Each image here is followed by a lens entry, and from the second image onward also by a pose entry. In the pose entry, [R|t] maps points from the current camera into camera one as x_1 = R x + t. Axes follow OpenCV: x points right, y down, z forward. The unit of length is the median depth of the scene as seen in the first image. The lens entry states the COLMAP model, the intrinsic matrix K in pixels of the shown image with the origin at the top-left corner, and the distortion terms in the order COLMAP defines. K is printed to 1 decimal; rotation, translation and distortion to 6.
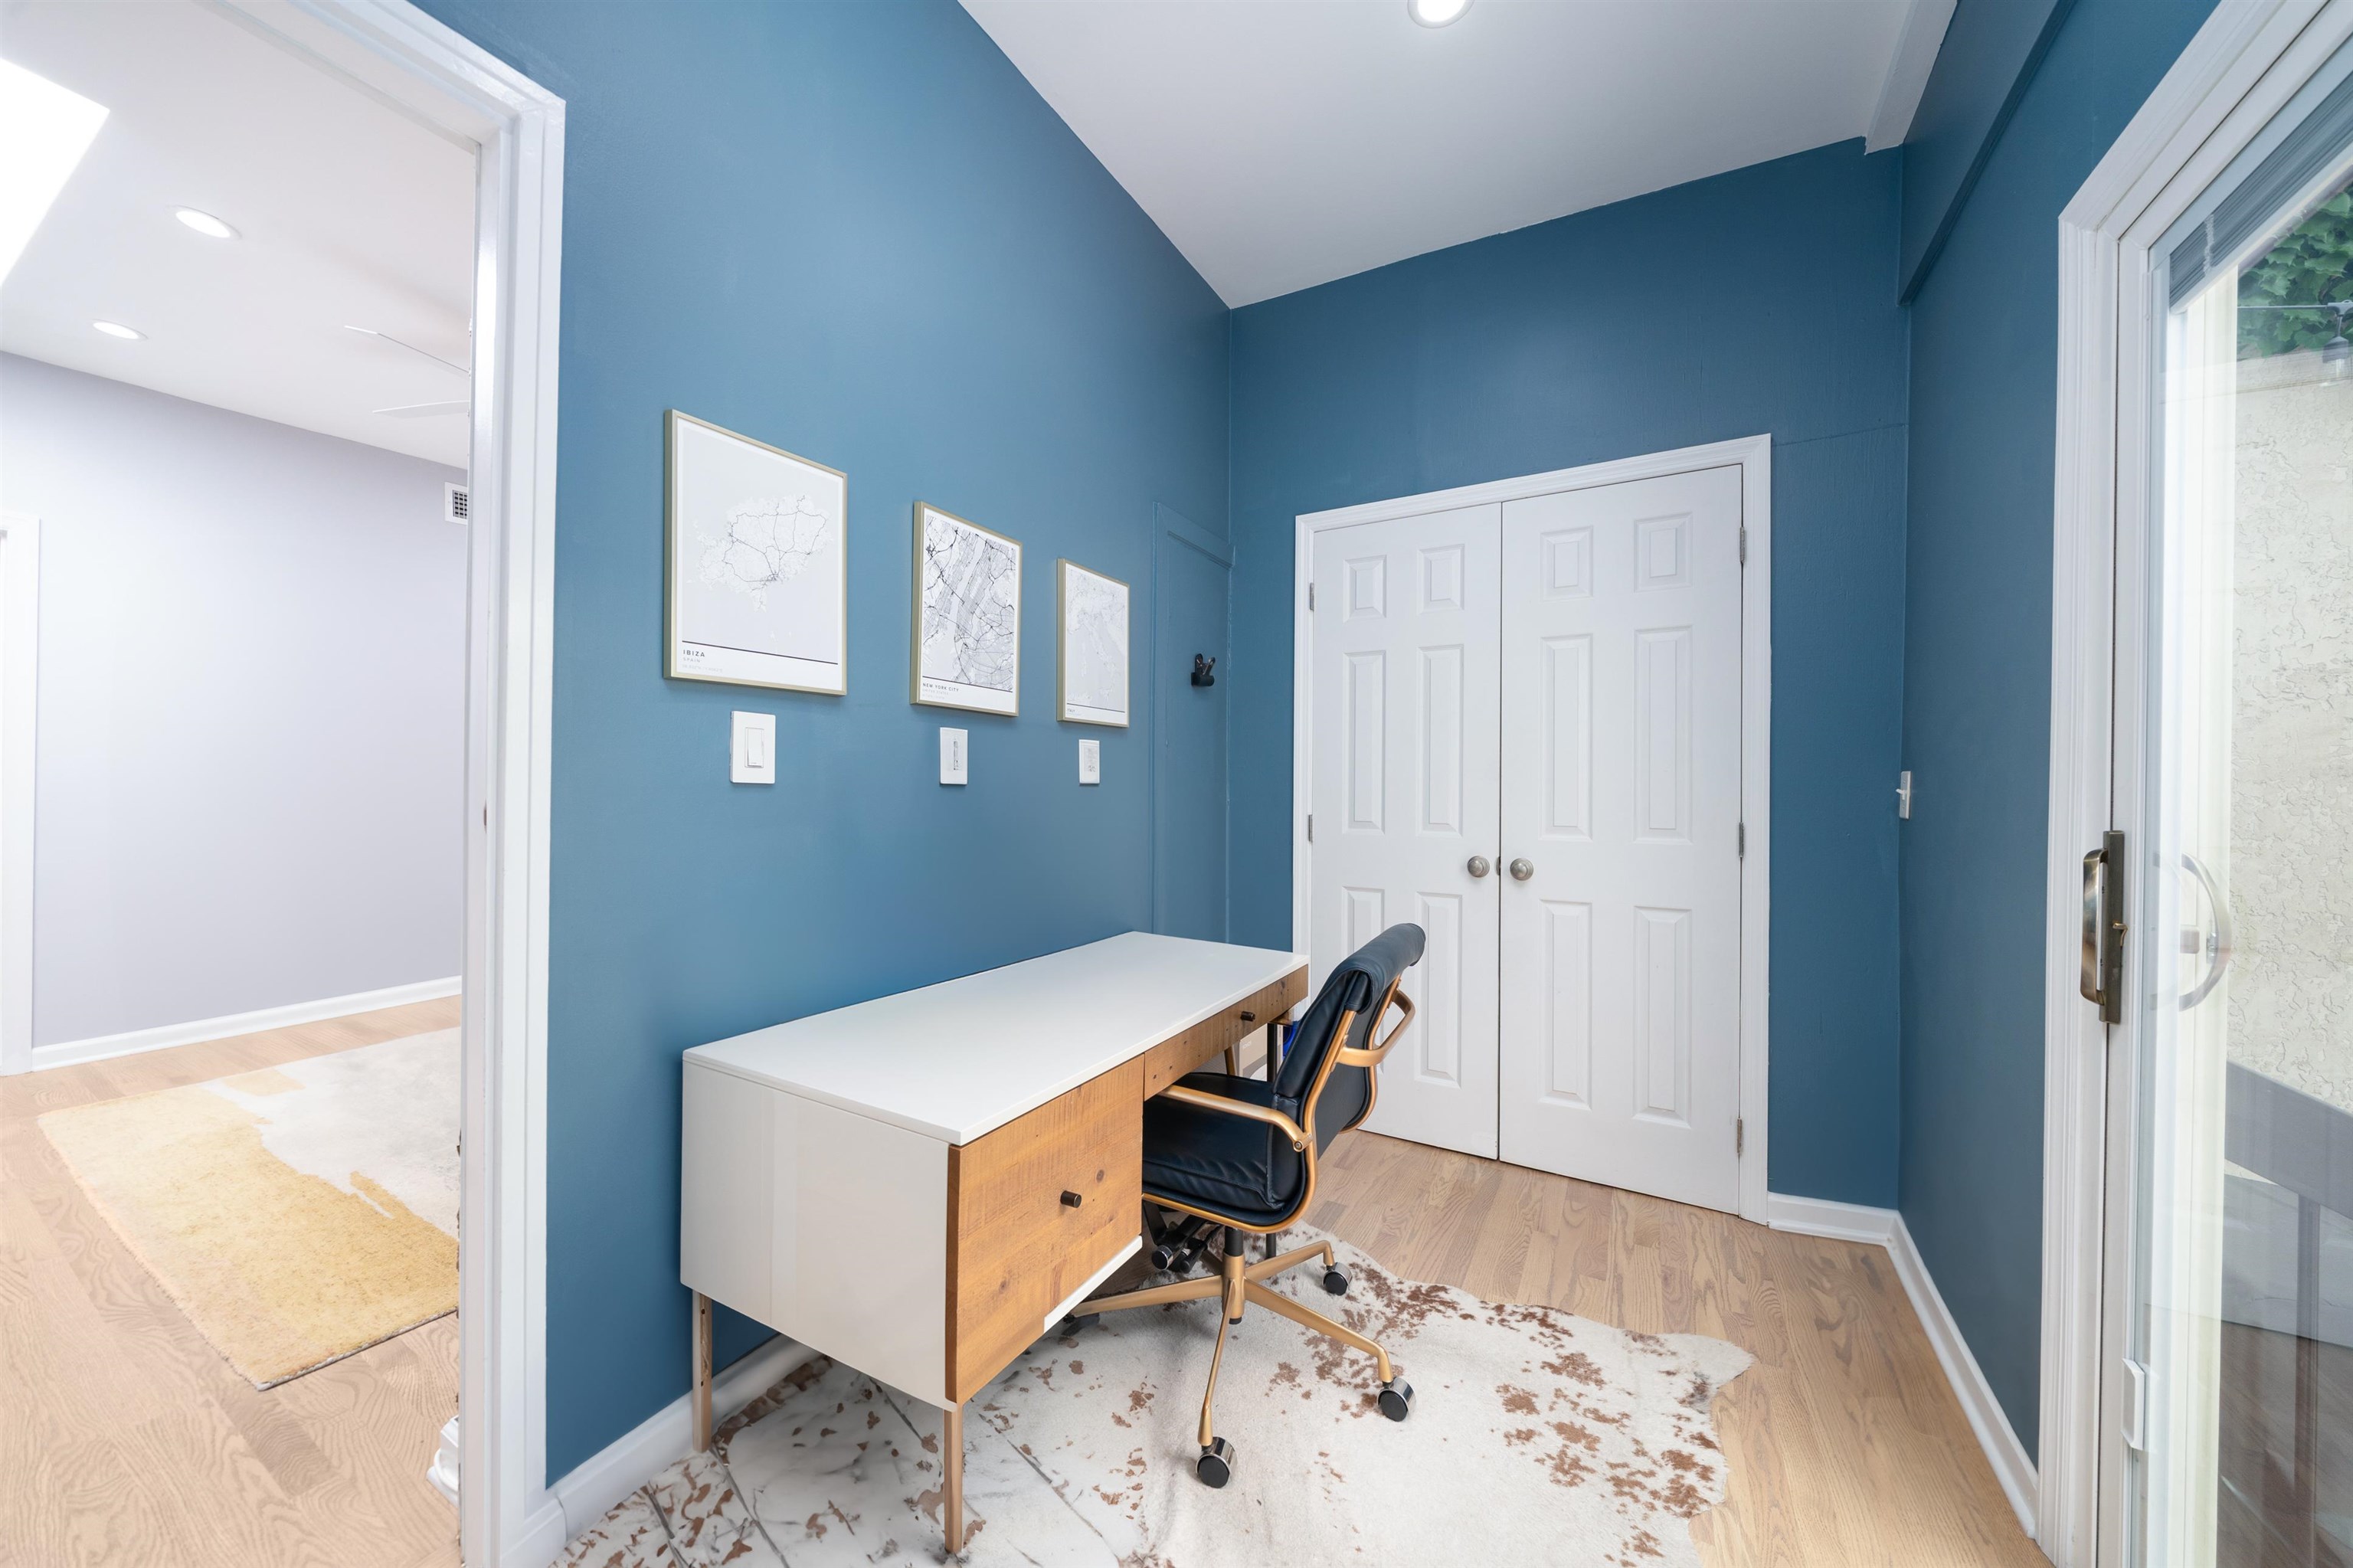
lens RADIAL K [[814.1, 0, 1156.5], [0, 814.1, 787.9], [0, 0, 1]] dist [-0.008243, 0.000405]
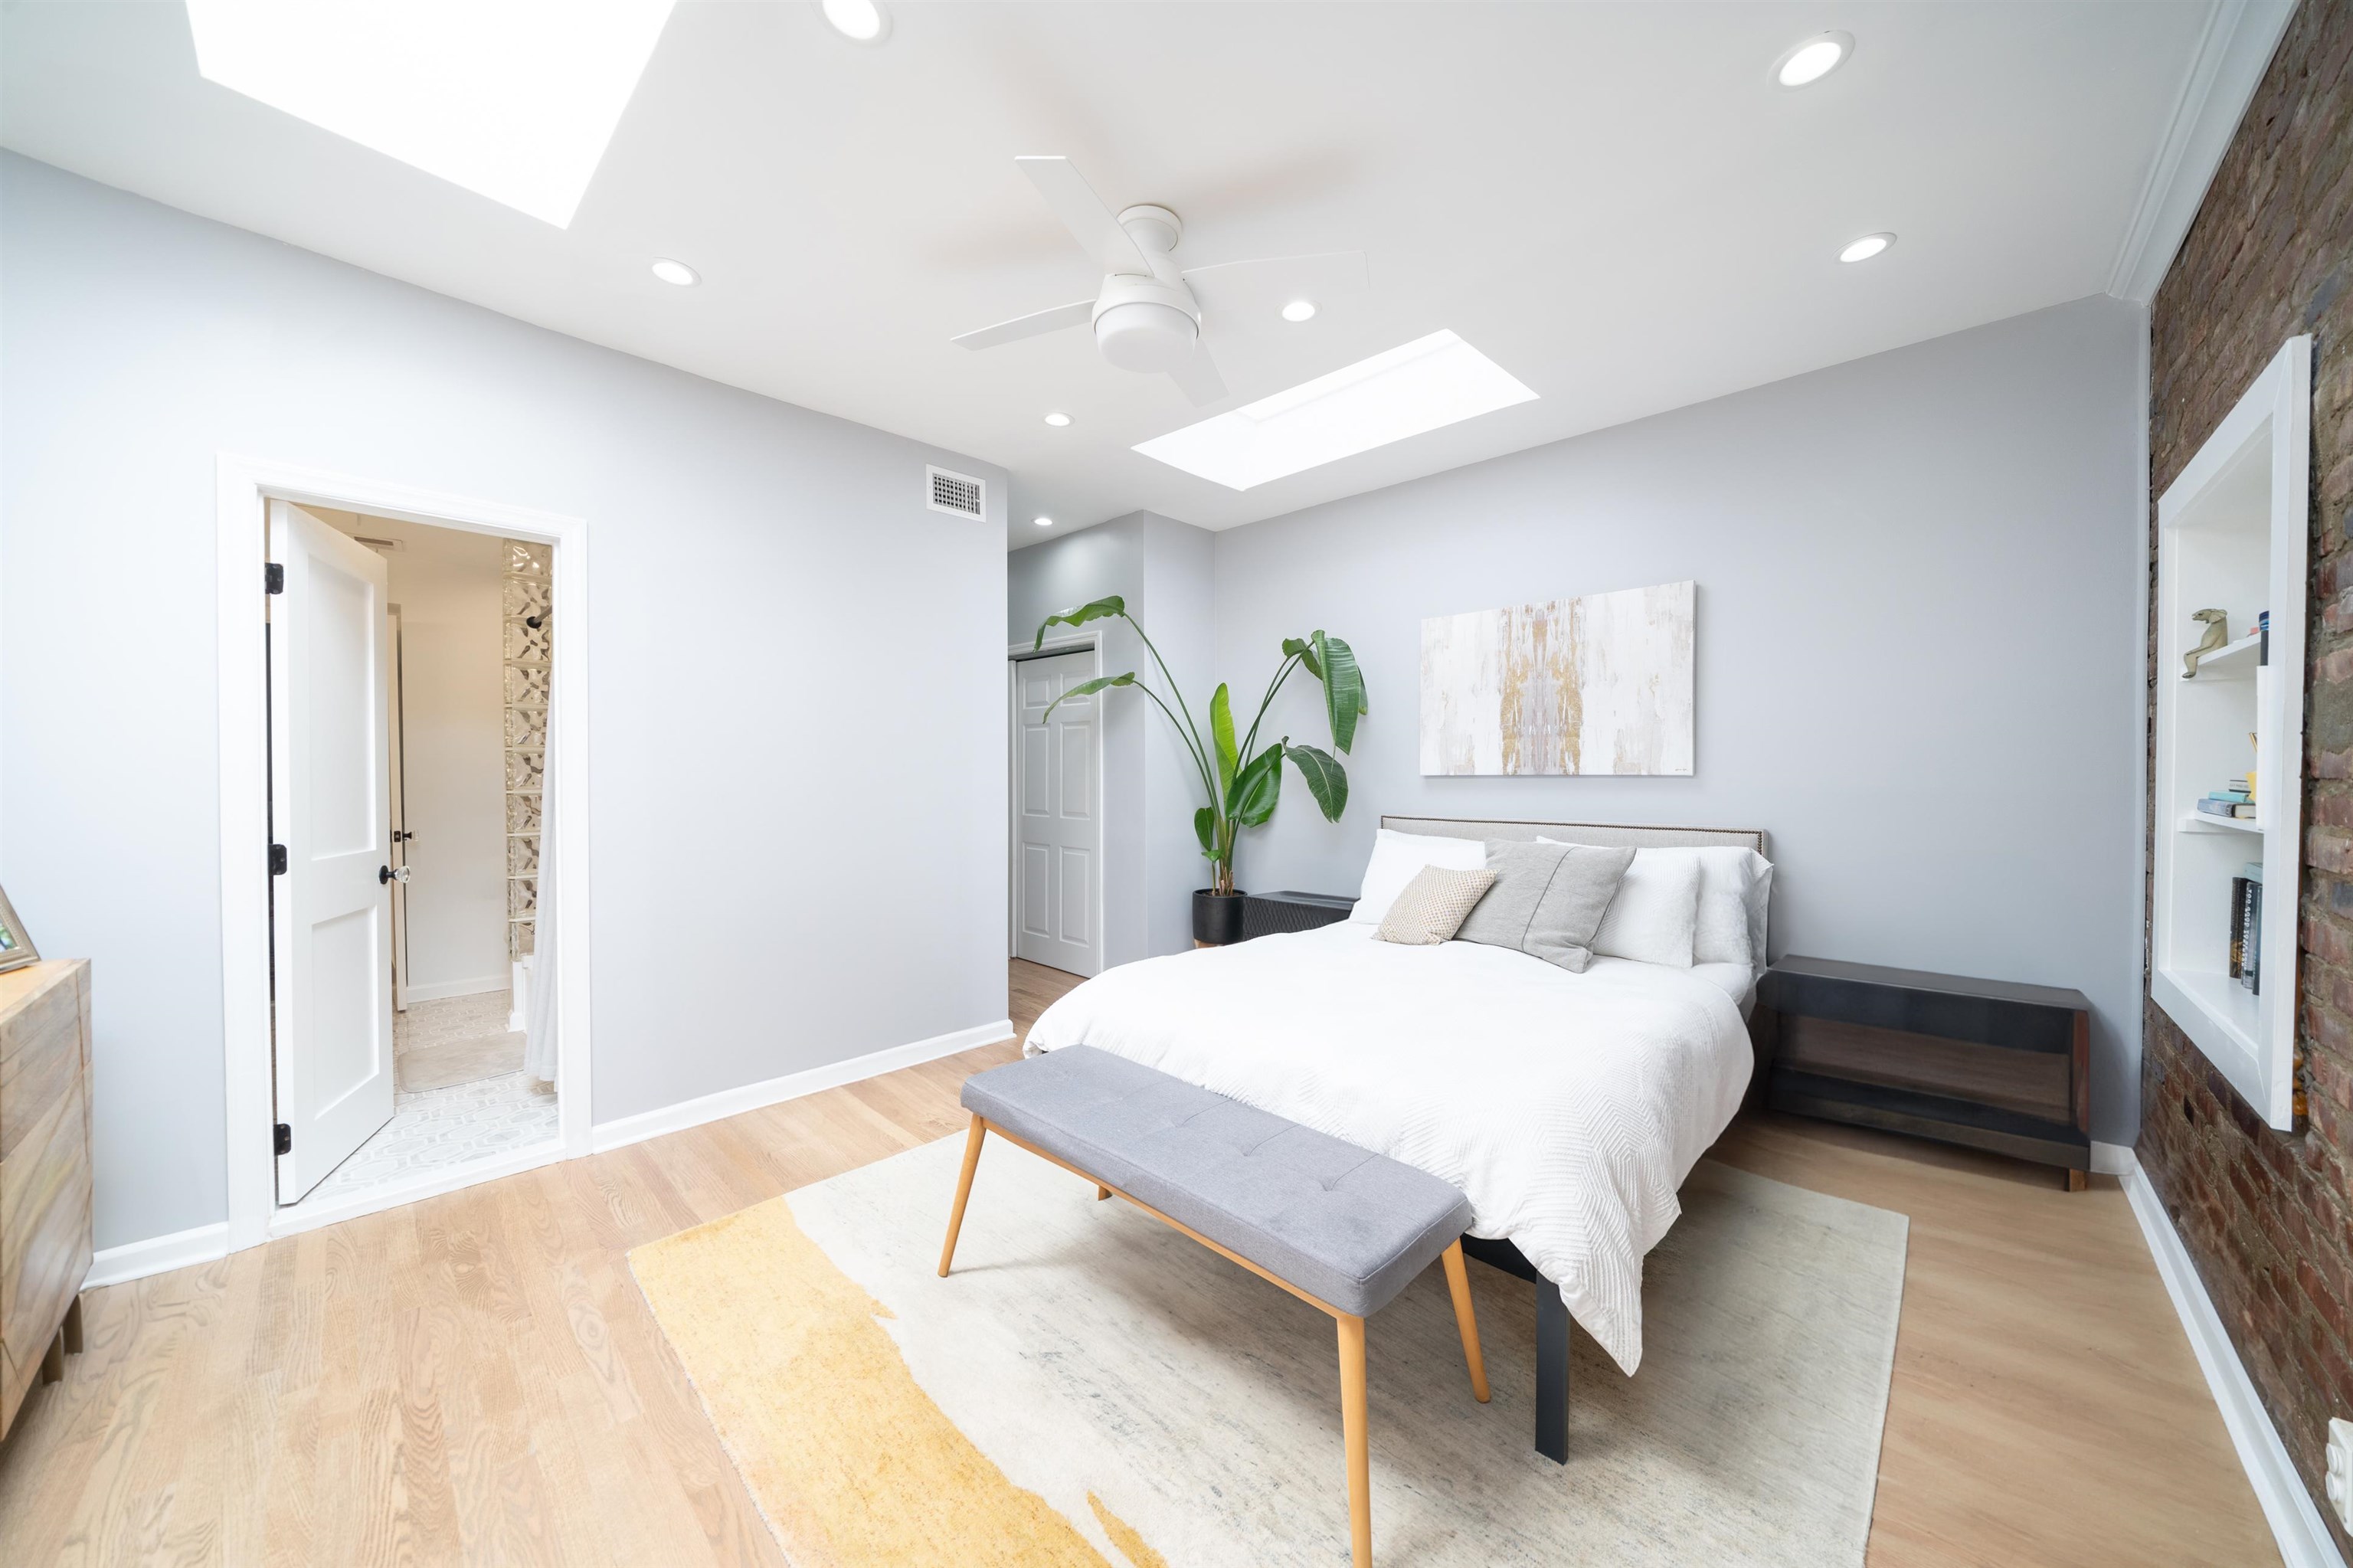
lens RADIAL K [[814.1, 0, 1187.0], [0, 814.1, 794.2], [0, 0, 1]] dist [-0.008243, 0.000405]
pose [[0.971474, 0.000955, -0.237143, -0.790249], [0.002966, 0.999865, 0.016176, -0.078247], [0.237126, -0.016418, 0.971340, 0.425895]]
